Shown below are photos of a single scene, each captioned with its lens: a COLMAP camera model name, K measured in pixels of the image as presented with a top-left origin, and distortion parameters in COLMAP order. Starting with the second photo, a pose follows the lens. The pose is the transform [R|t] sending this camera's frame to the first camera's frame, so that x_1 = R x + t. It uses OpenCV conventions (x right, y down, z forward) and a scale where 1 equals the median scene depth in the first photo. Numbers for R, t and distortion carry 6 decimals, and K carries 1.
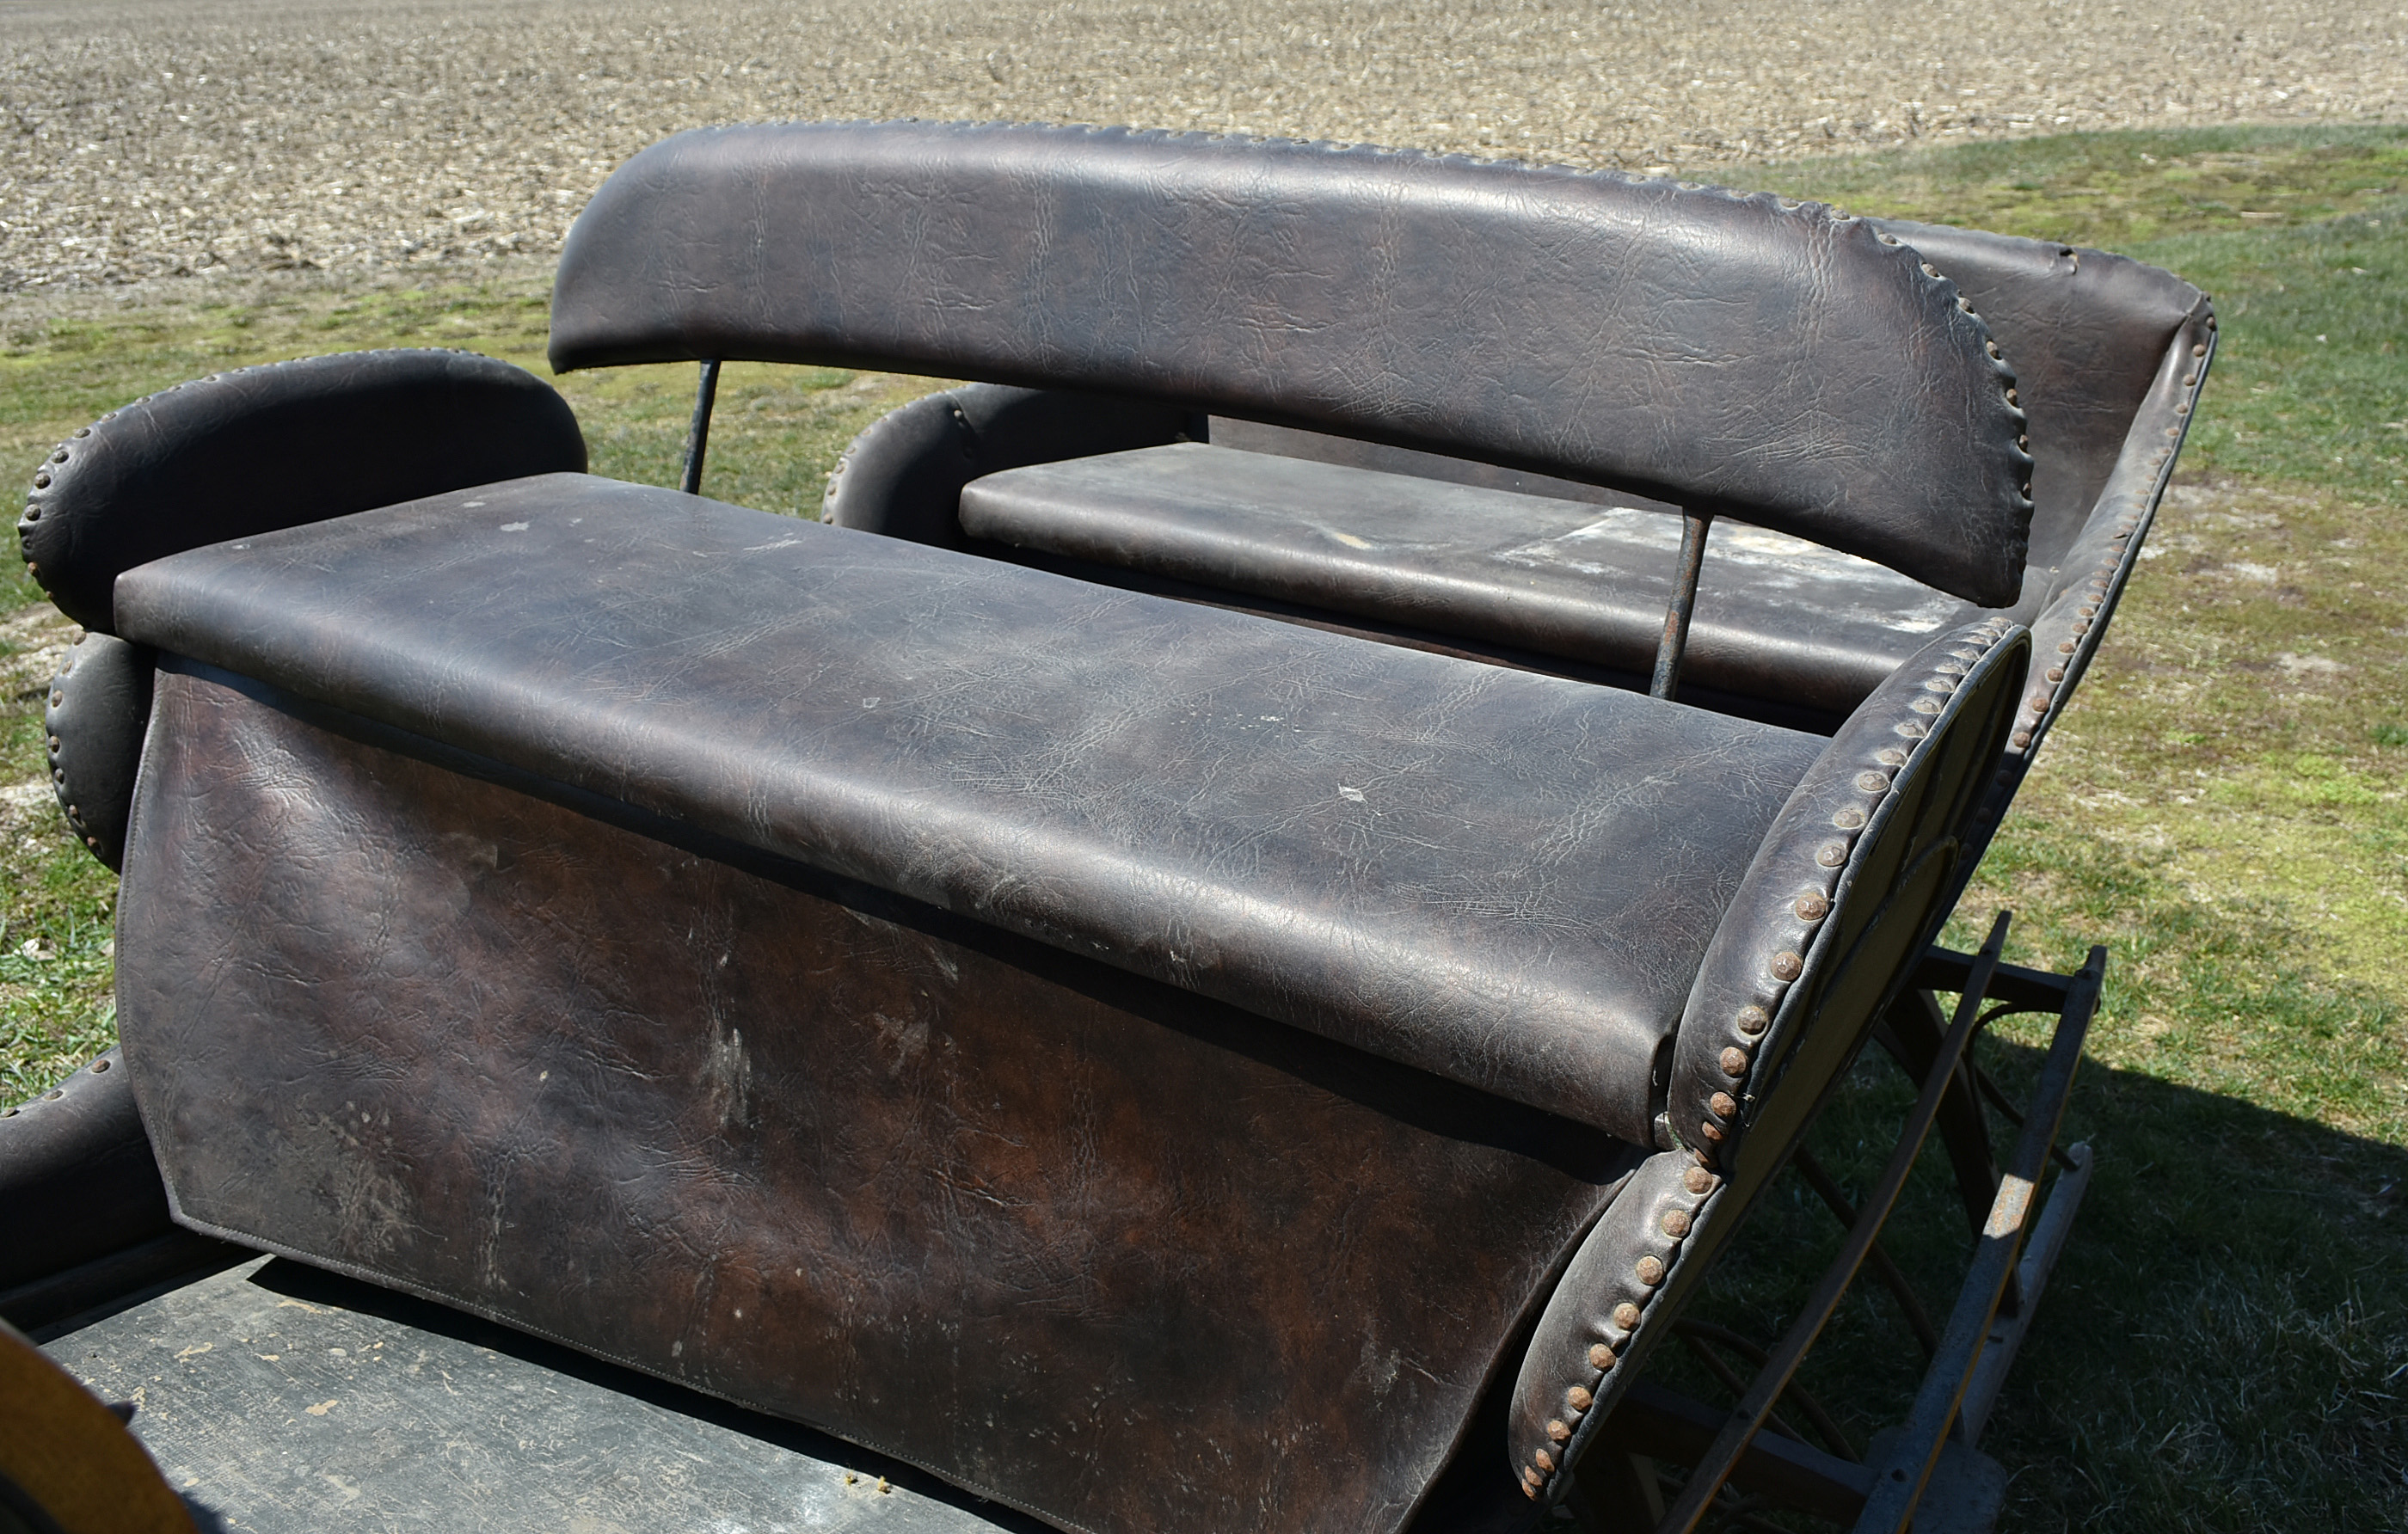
lens RADIAL K [[1972.0, 0, 1231.6], [0, 1972.0, 676.7], [0, 0, 1]] dist [-0.011726, 0.001647]
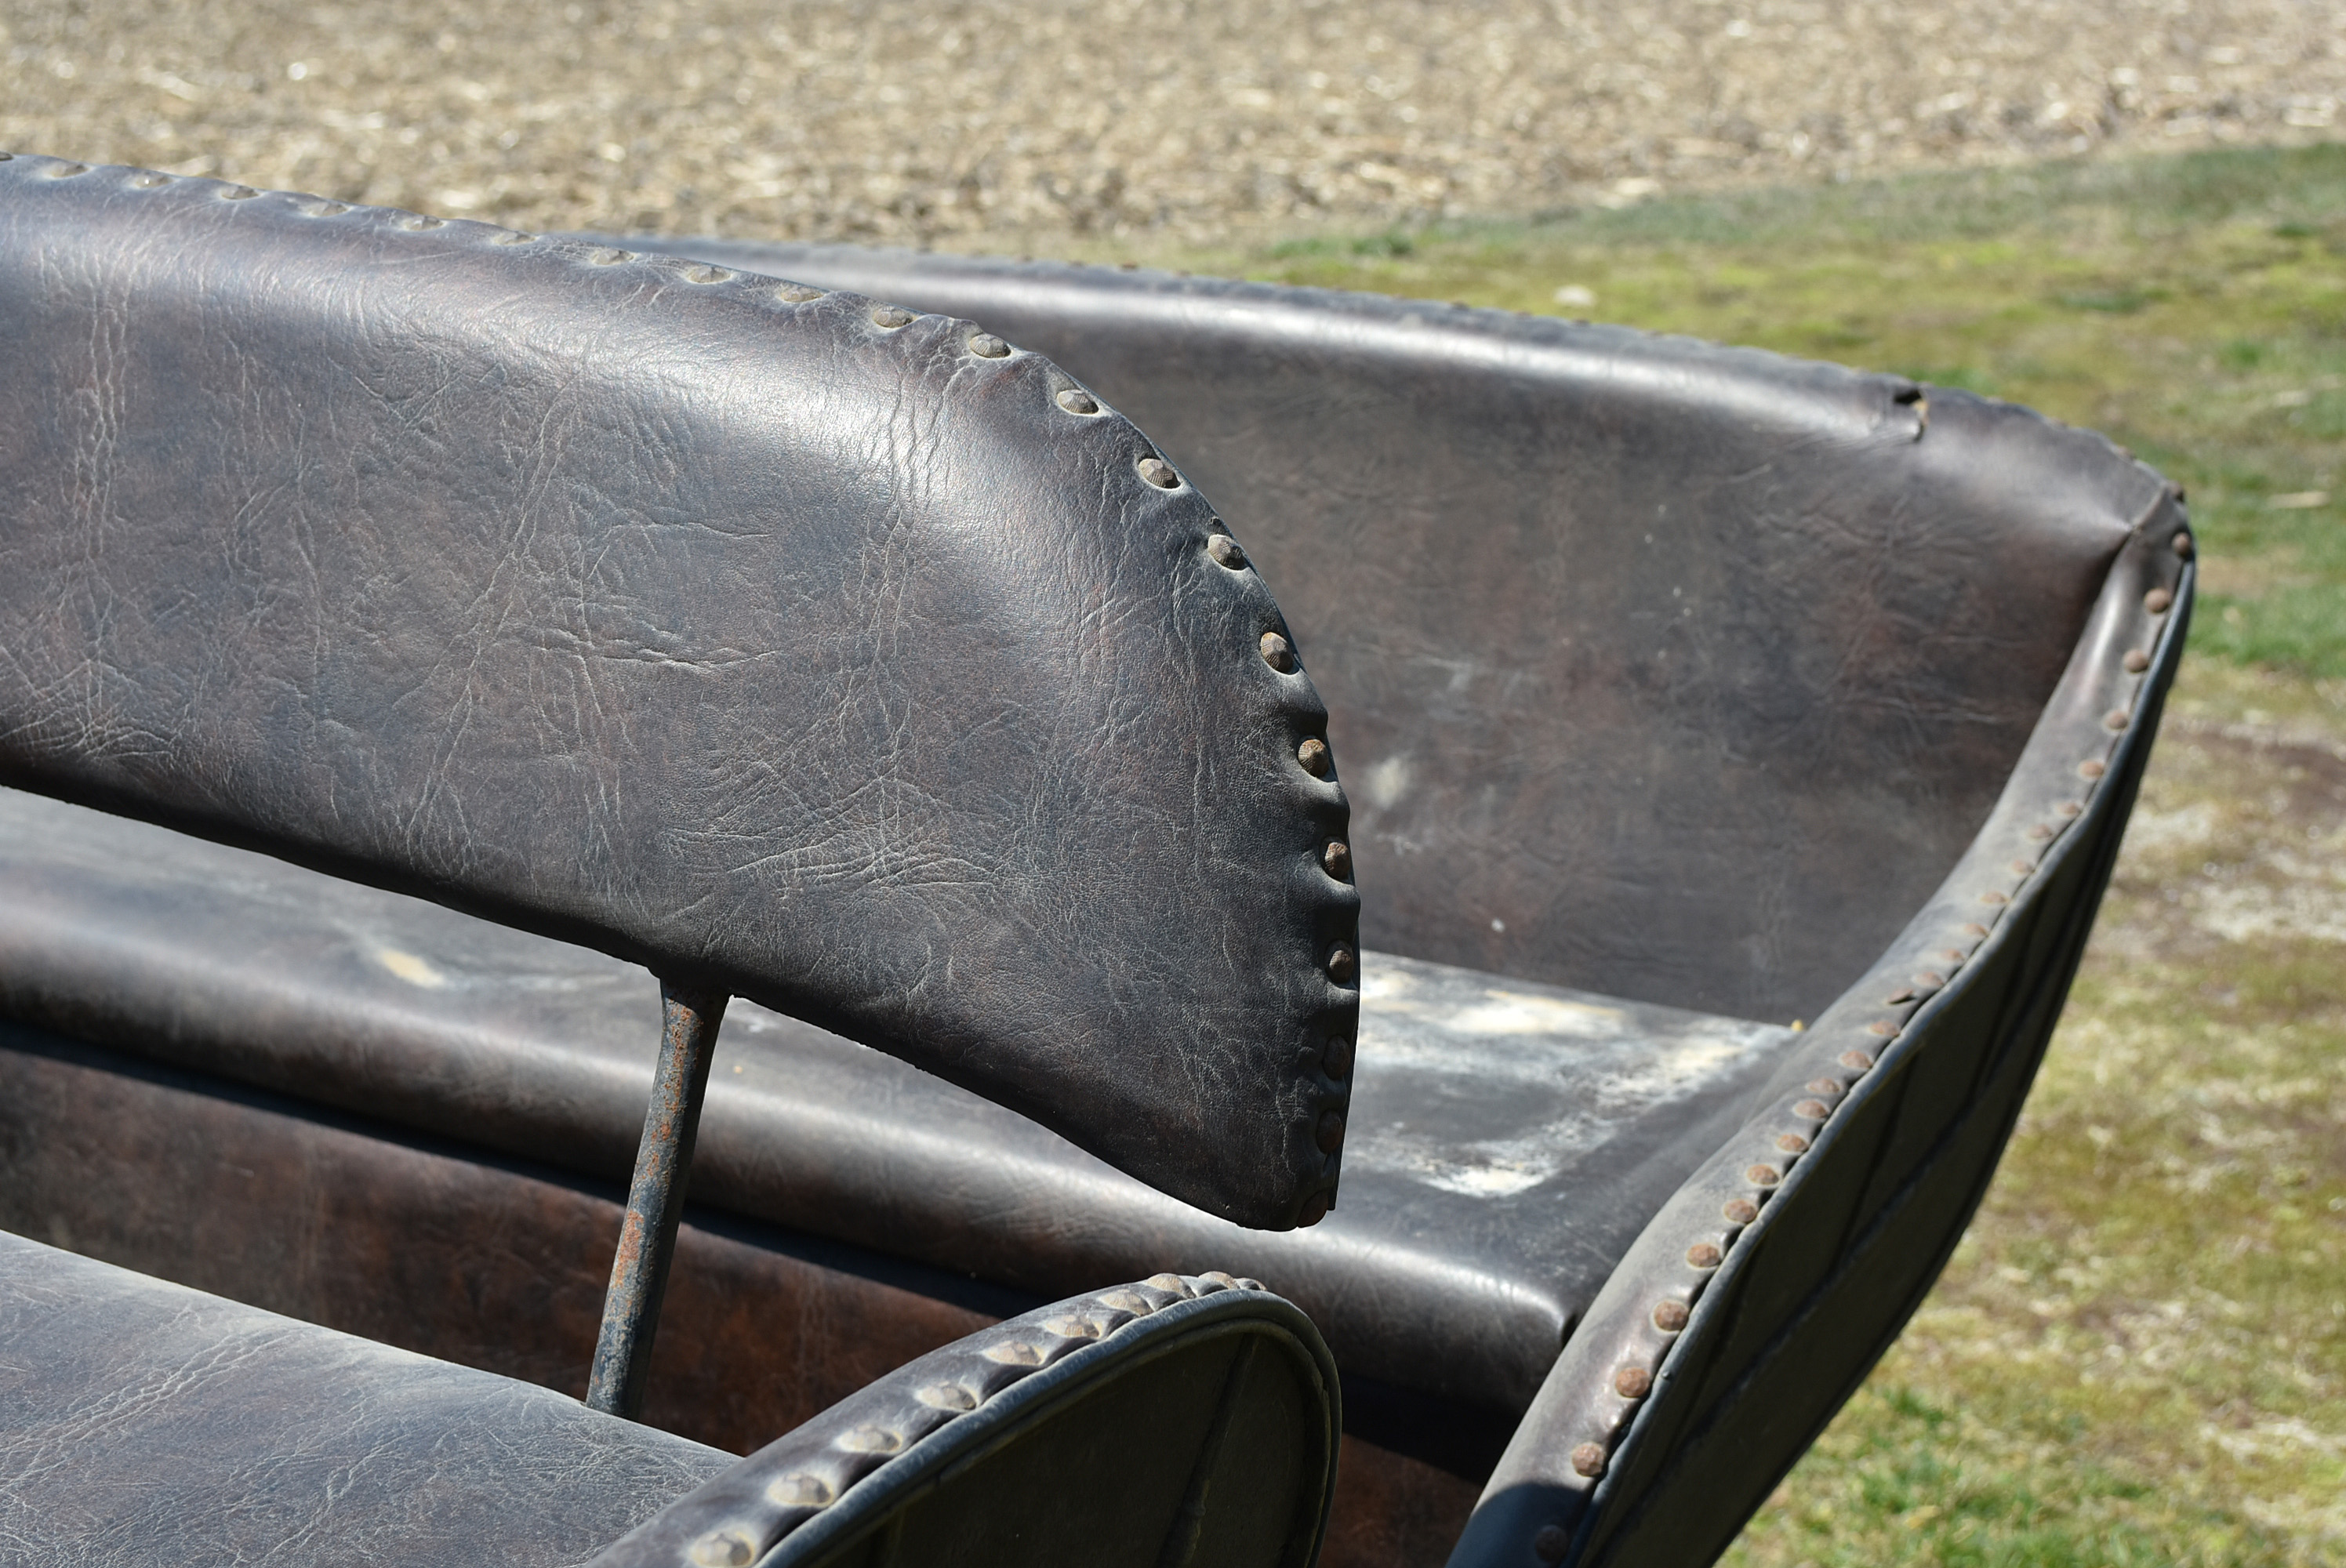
lens RADIAL K [[3624.9, 0, 1174.4], [0, 3624.9, 790.0], [0, 0, 1]] dist [-0.007819, 0.000000]
pose [[0.999259, 0.014976, 0.035456, 0.216724], [-0.012085, 0.996692, -0.080370, -0.043783], [-0.036542, 0.079882, 0.996134, 0.115283]]
